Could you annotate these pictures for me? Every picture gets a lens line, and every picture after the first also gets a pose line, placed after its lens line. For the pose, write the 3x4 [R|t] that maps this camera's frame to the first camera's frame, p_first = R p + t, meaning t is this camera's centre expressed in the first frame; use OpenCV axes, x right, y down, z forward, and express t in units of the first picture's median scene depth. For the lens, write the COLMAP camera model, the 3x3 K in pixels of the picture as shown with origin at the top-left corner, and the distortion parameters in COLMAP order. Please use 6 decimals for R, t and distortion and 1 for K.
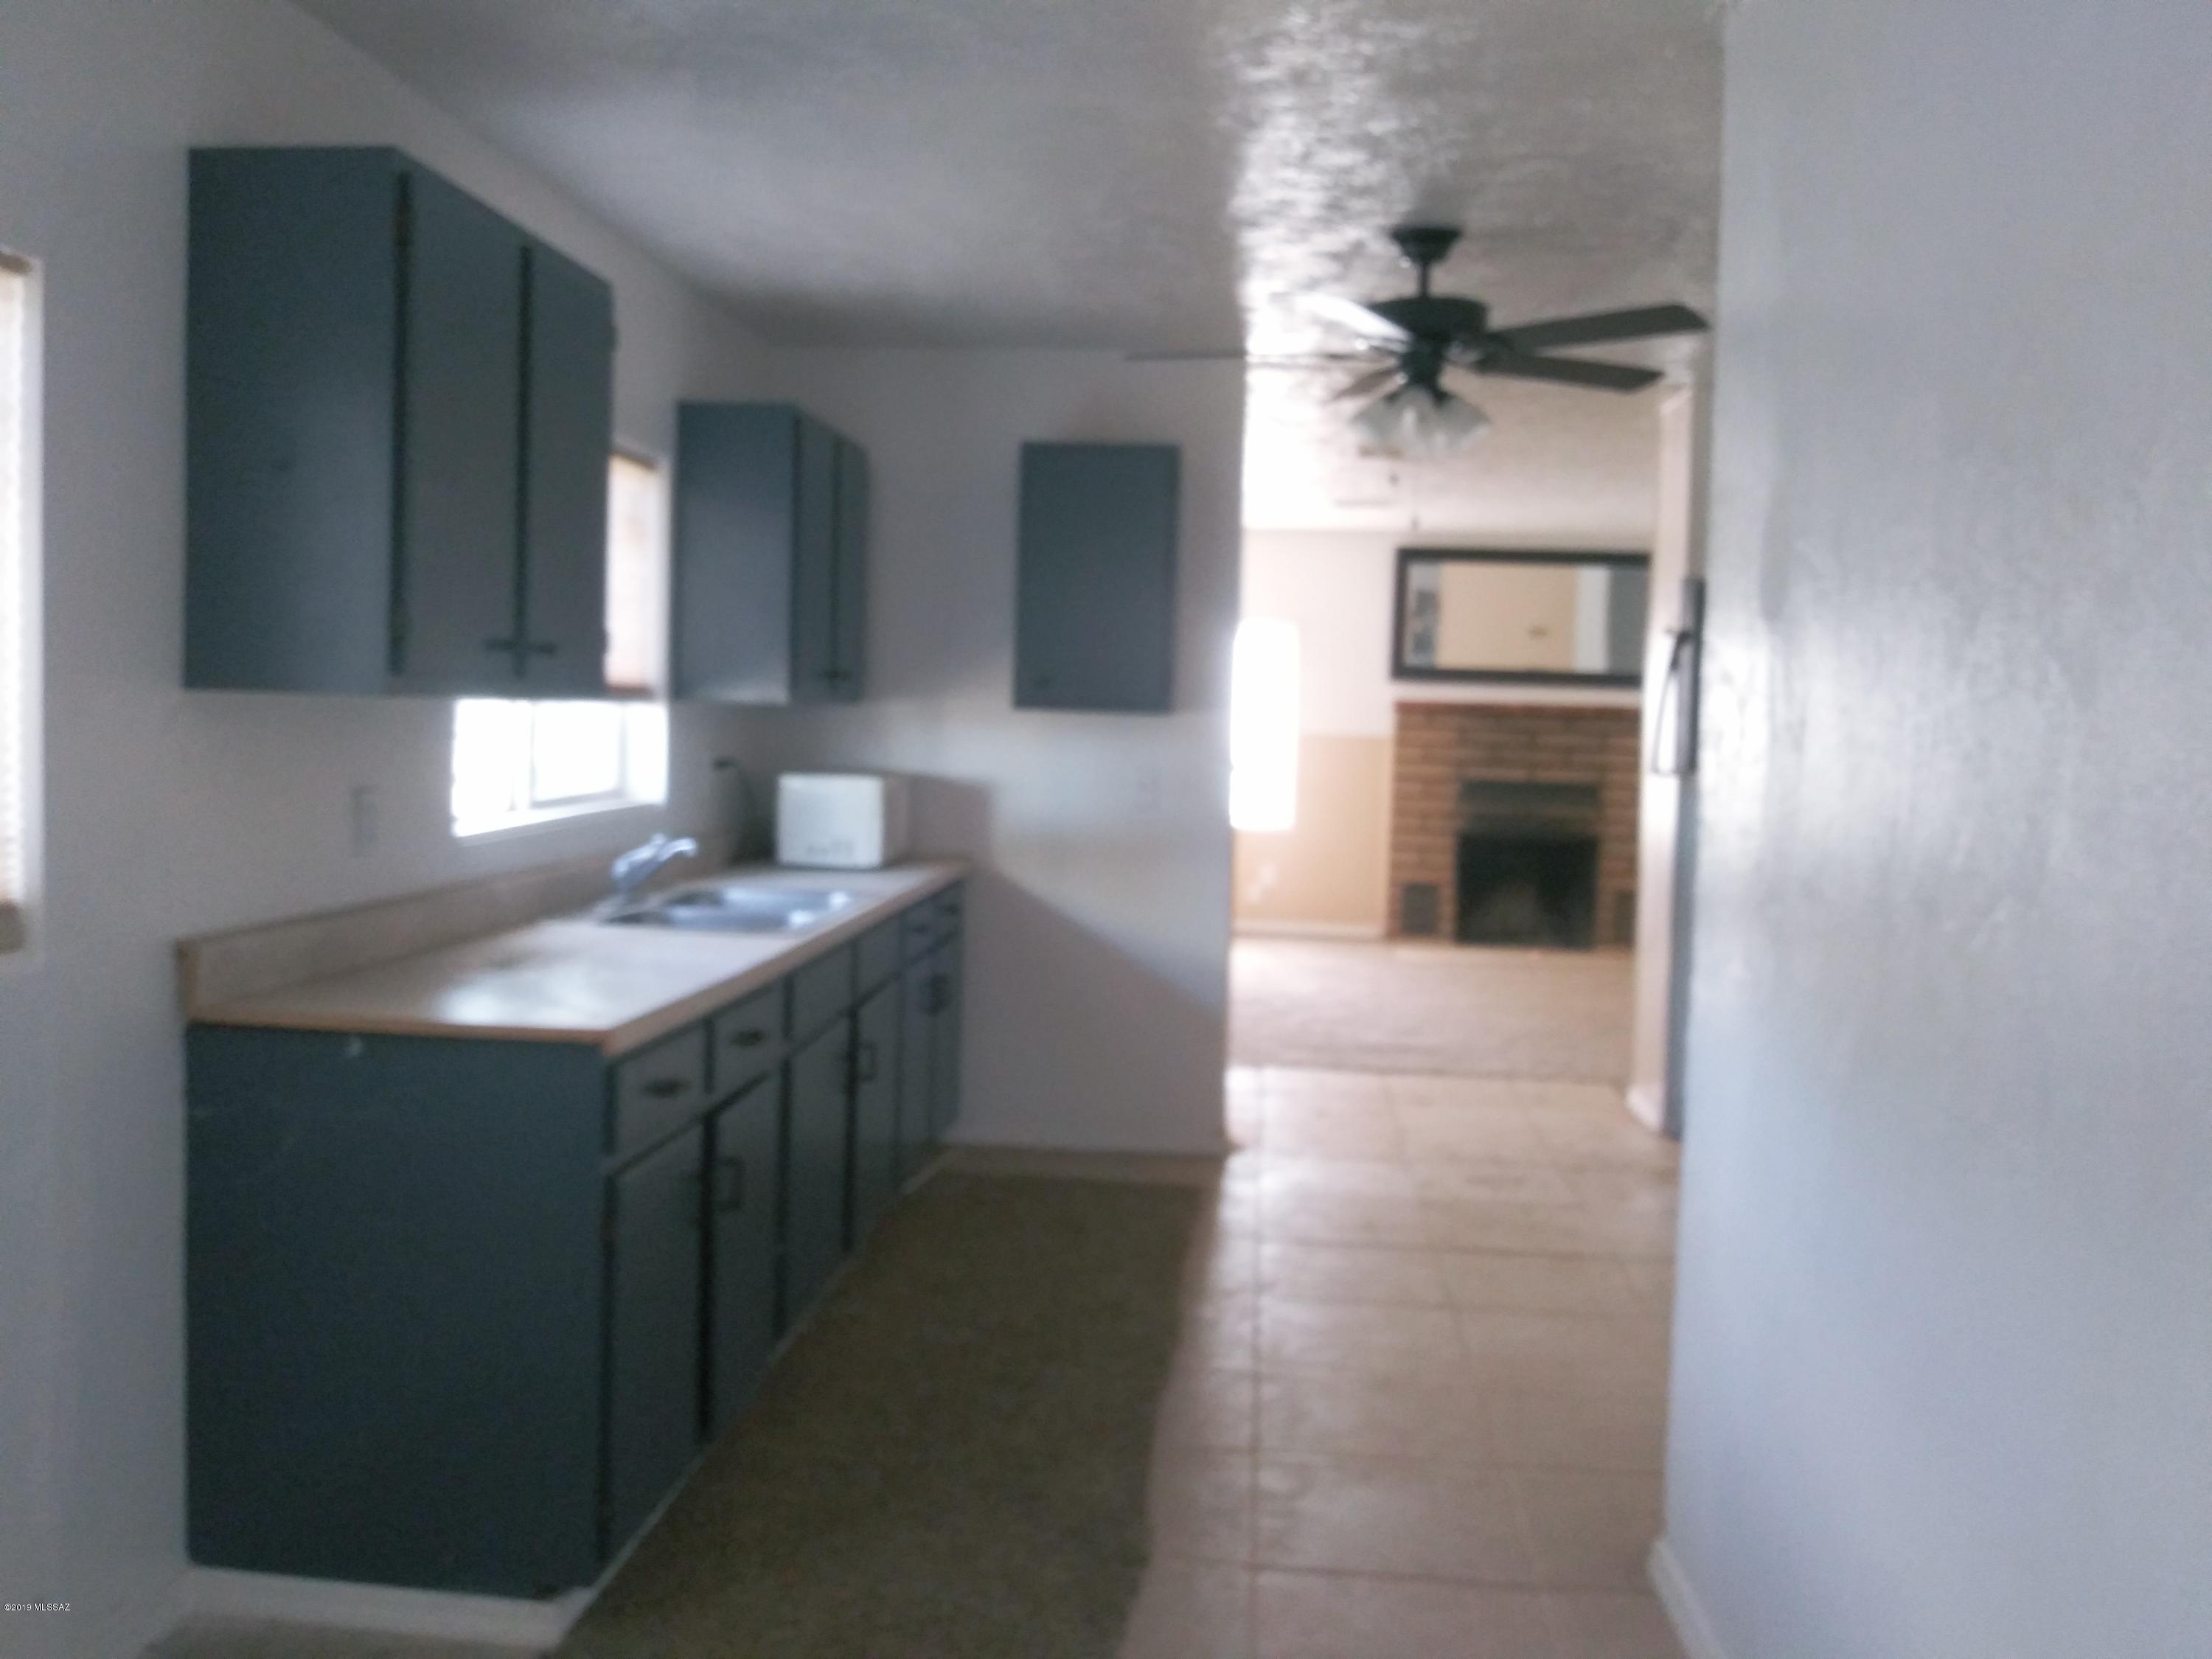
lens RADIAL K [[1890.1, 0, 1127.4], [0, 1890.1, 831.2], [0, 0, 1]] dist [0.037671, -0.091202]
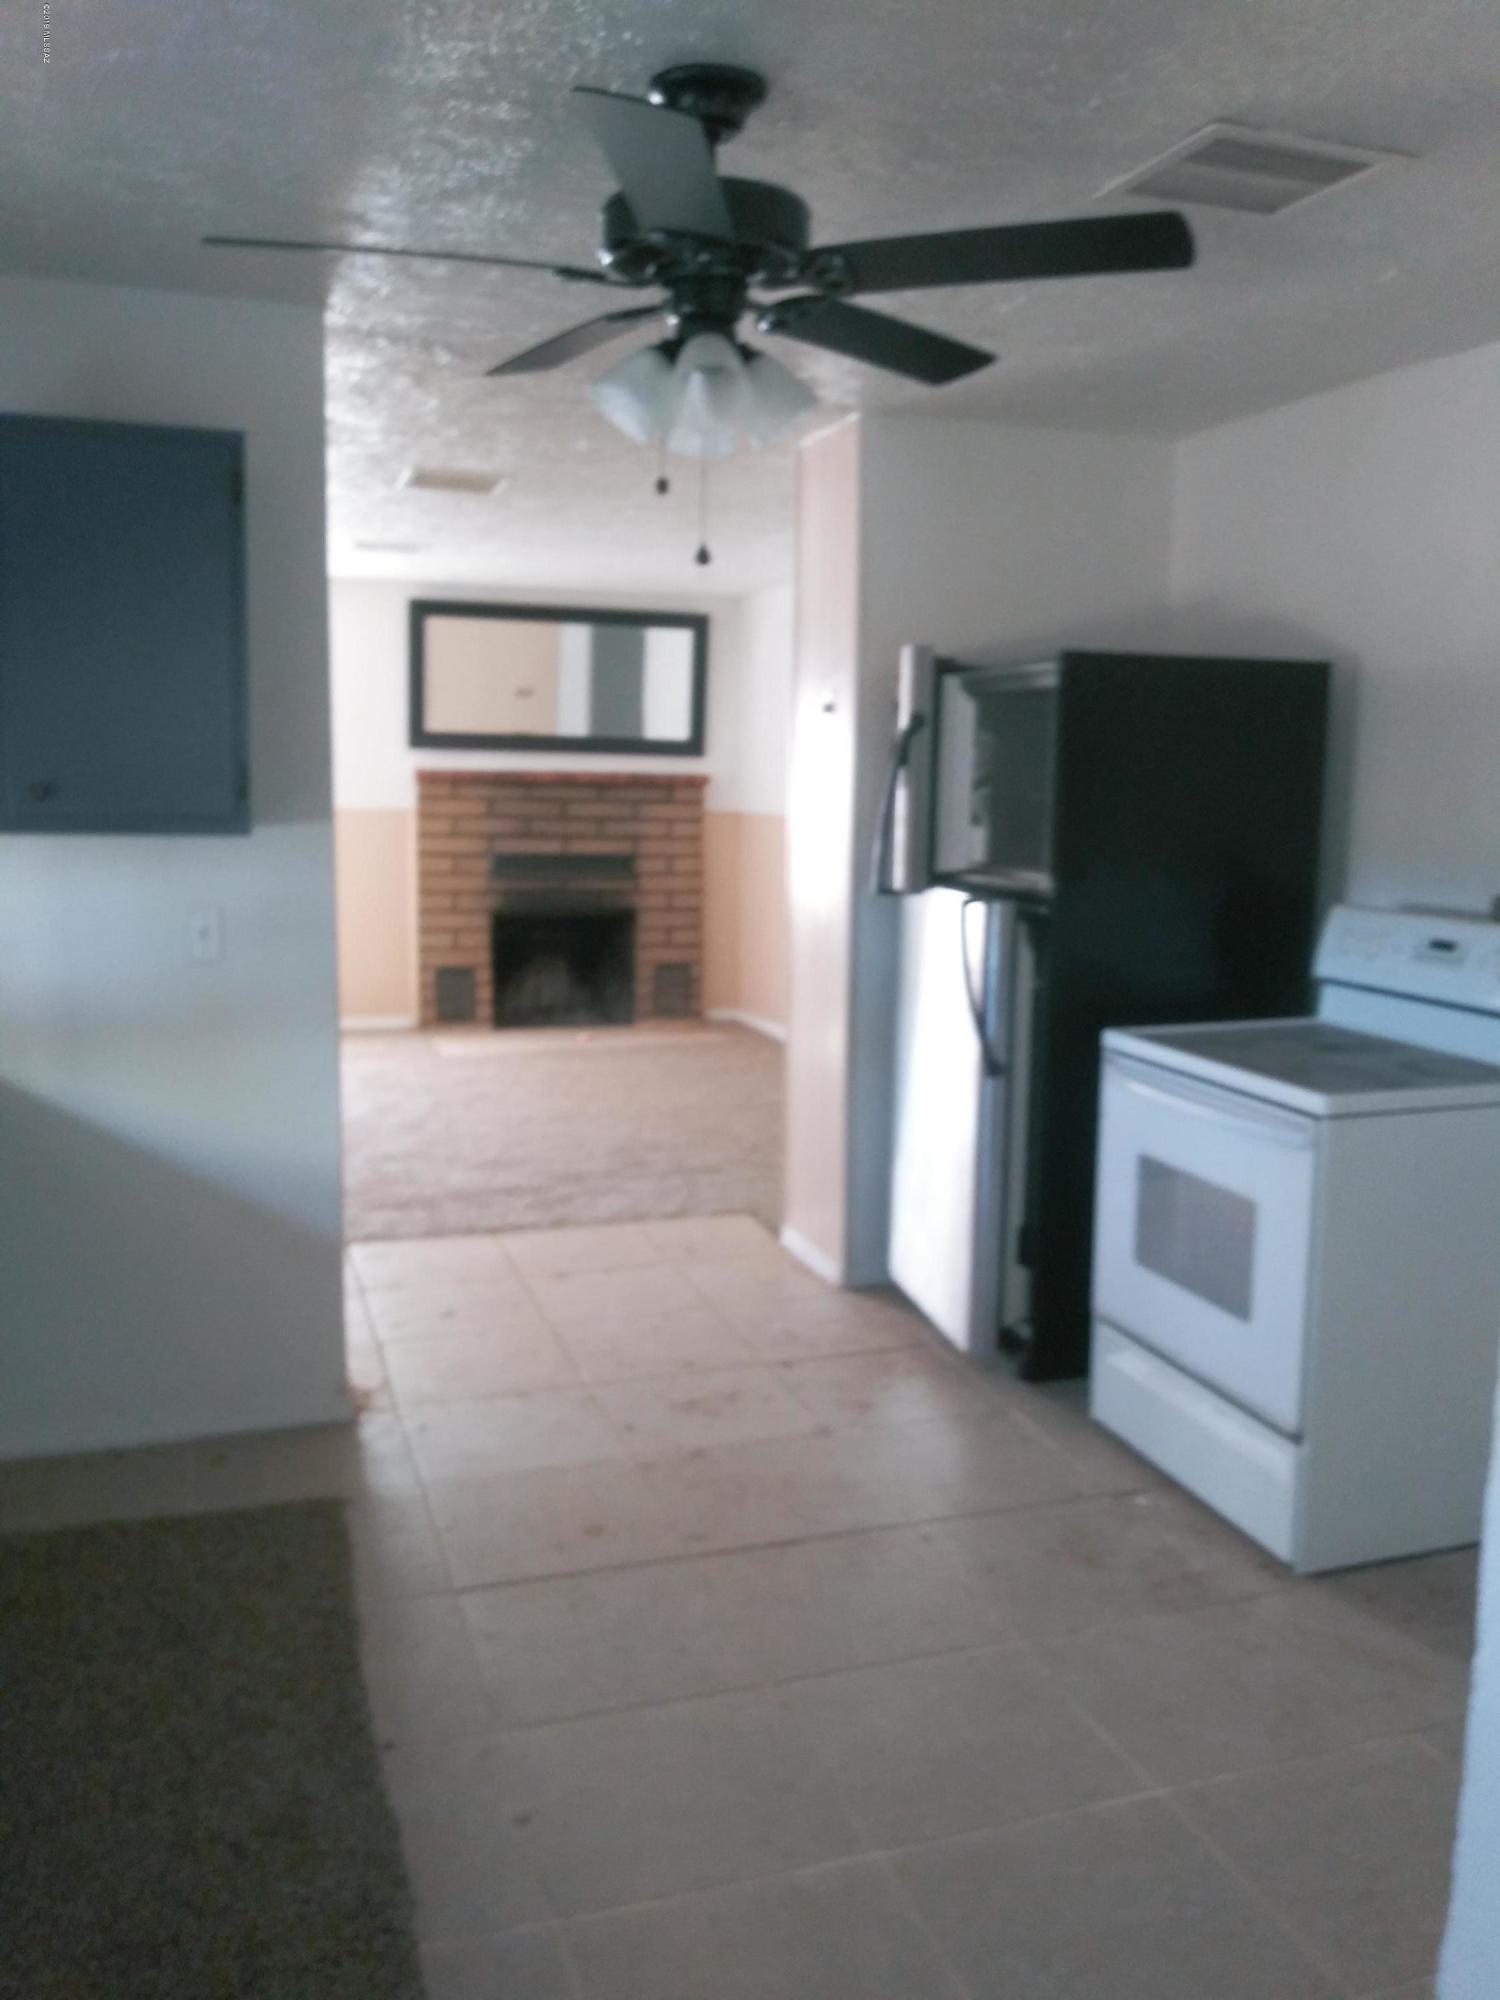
lens RADIAL K [[1603.1, 0, 781.3], [0, 1603.1, 1000.0], [0, 0, 1]] dist [0.033266, -0.065526]
pose [[0.907964, -0.071934, 0.412827, -0.026508], [0.033400, 0.994445, 0.099820, -0.030300], [-0.417714, -0.076844, 0.905323, 0.218739]]
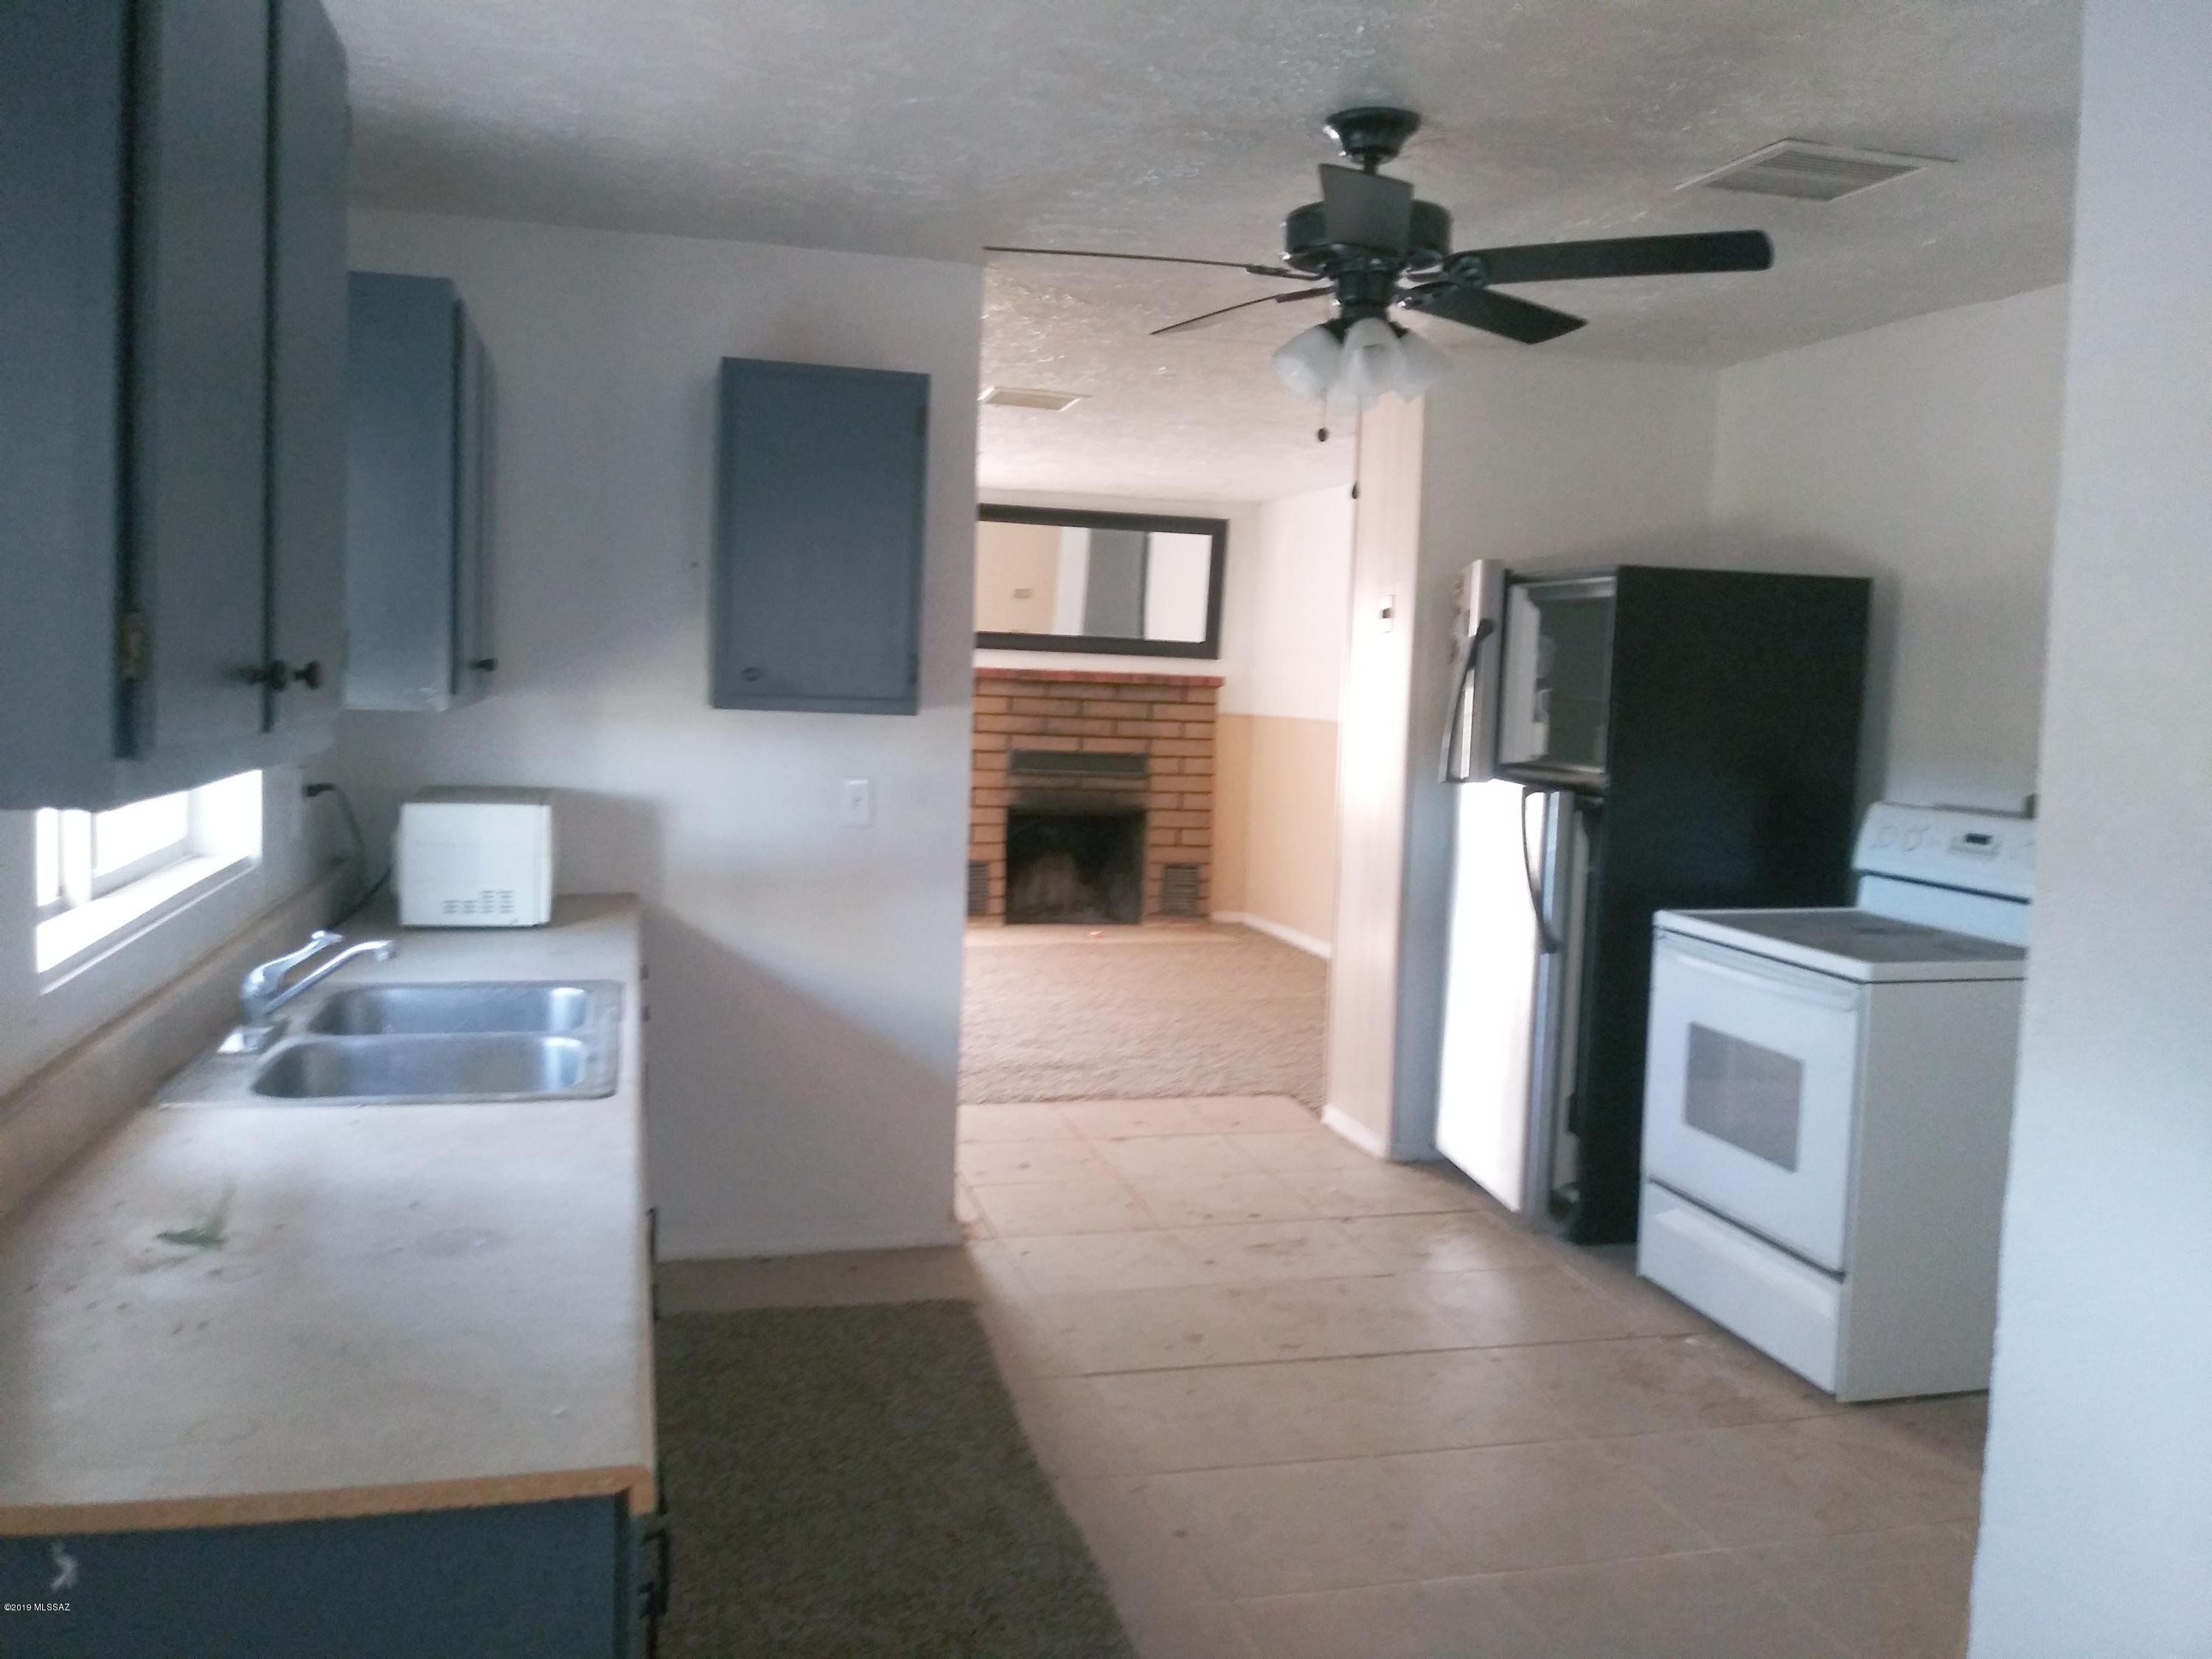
lens RADIAL K [[1773.0, 0, 1098.9], [0, 1773.0, 829.4], [0, 0, 1]] dist [0.033266, -0.065526]
pose [[0.935947, -0.026419, 0.351148, -0.095166], [0.012598, 0.999055, 0.041587, -0.024590], [-0.351915, -0.034500, 0.935396, 0.153376]]
